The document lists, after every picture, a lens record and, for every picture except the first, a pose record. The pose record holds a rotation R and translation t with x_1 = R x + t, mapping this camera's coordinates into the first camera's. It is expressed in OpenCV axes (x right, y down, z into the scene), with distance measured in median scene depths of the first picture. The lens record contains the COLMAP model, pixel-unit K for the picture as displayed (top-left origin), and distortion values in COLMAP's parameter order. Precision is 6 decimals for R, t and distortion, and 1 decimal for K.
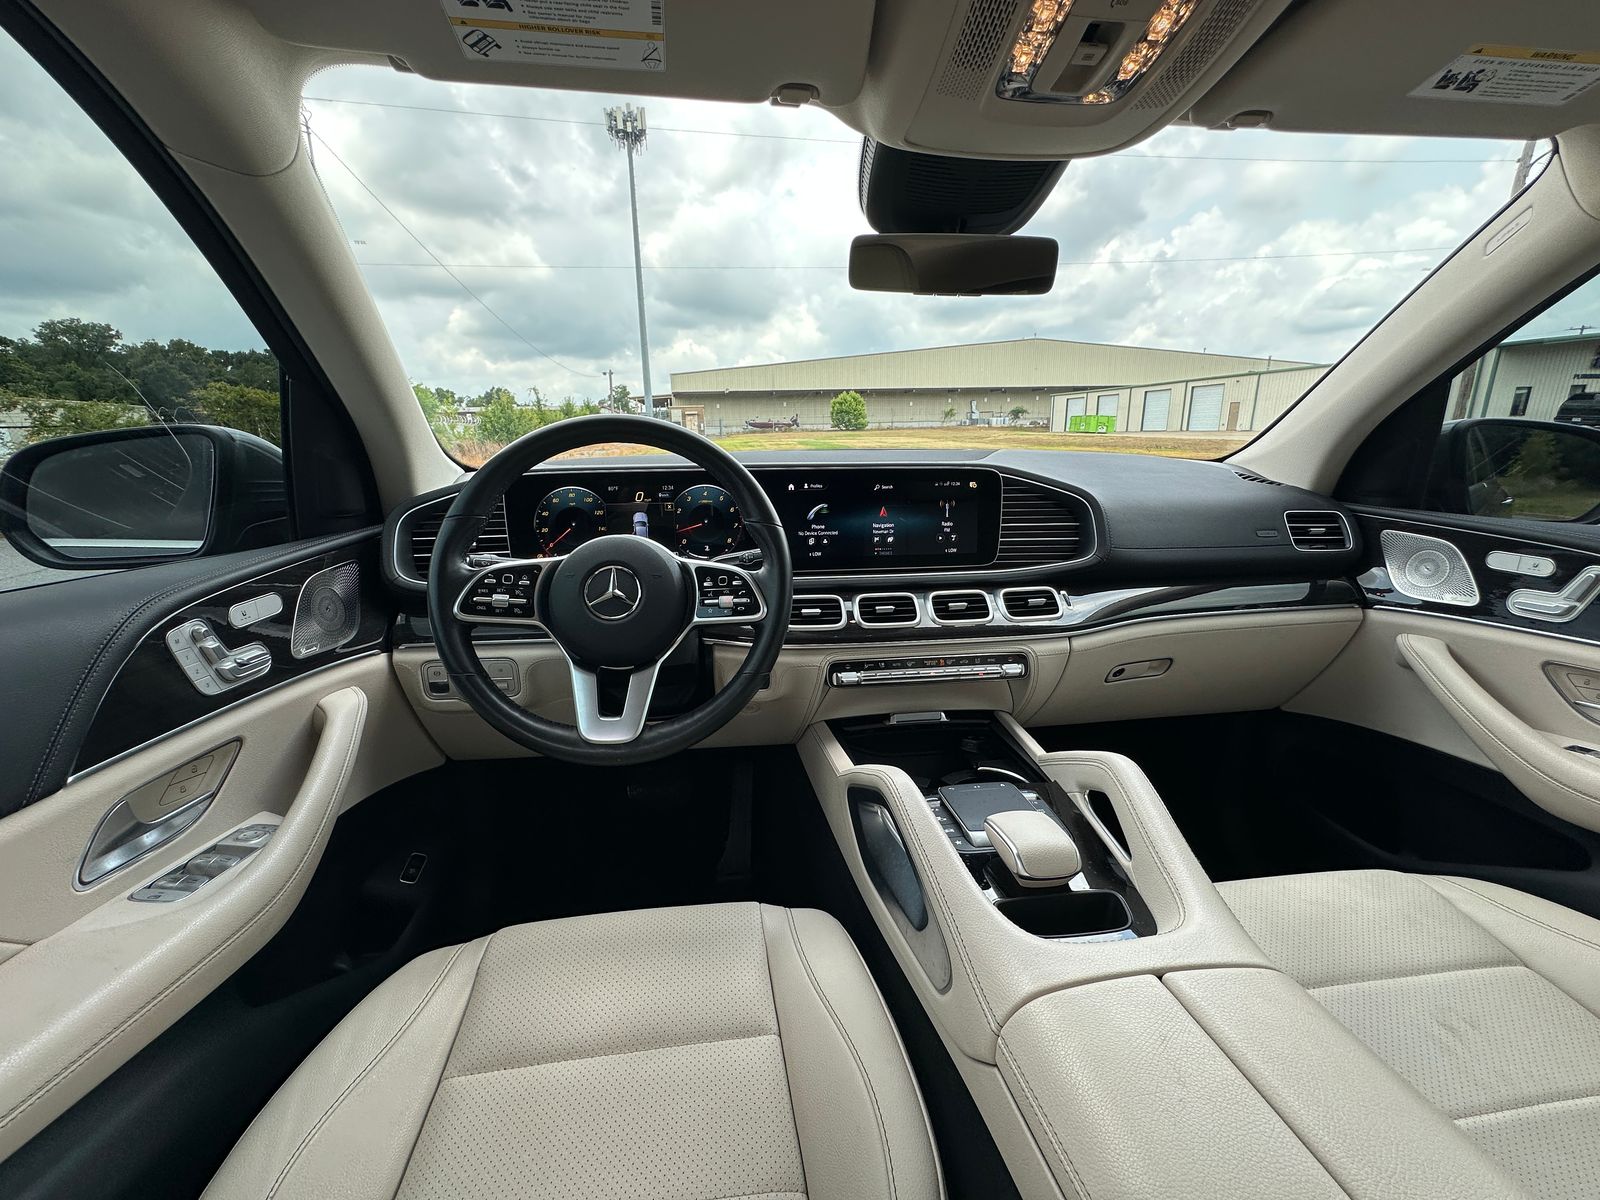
lens RADIAL K [[642.3, 0, 800.0], [0, 642.3, 600.0], [0, 0, 1]] dist [0.000464, -0.000292]
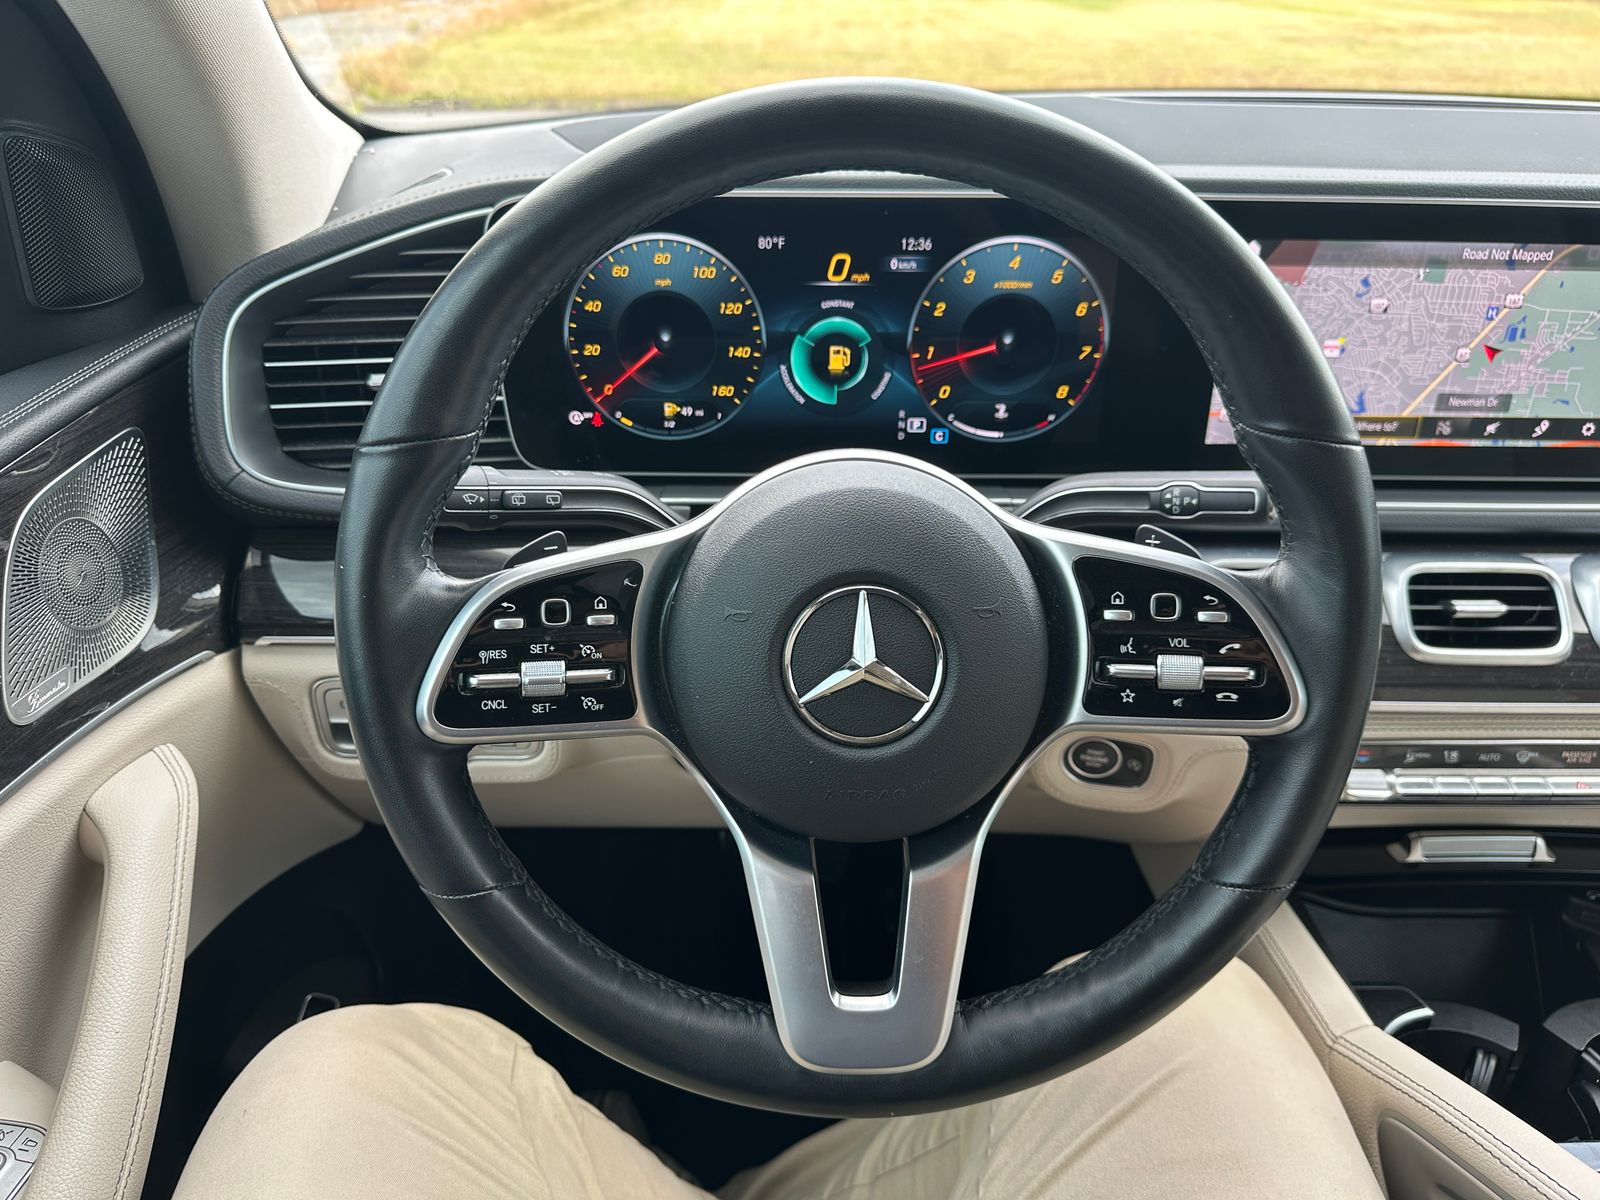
lens RADIAL K [[1135.8, 0, 820.2], [0, 1135.8, 619.2], [0, 0, 1]] dist [0.004785, -0.002155]
pose [[0.994374, 0.067636, -0.081516, -0.187936], [-0.045479, 0.967661, 0.248120, -0.123460], [0.095662, -0.243017, 0.965294, 0.305429]]
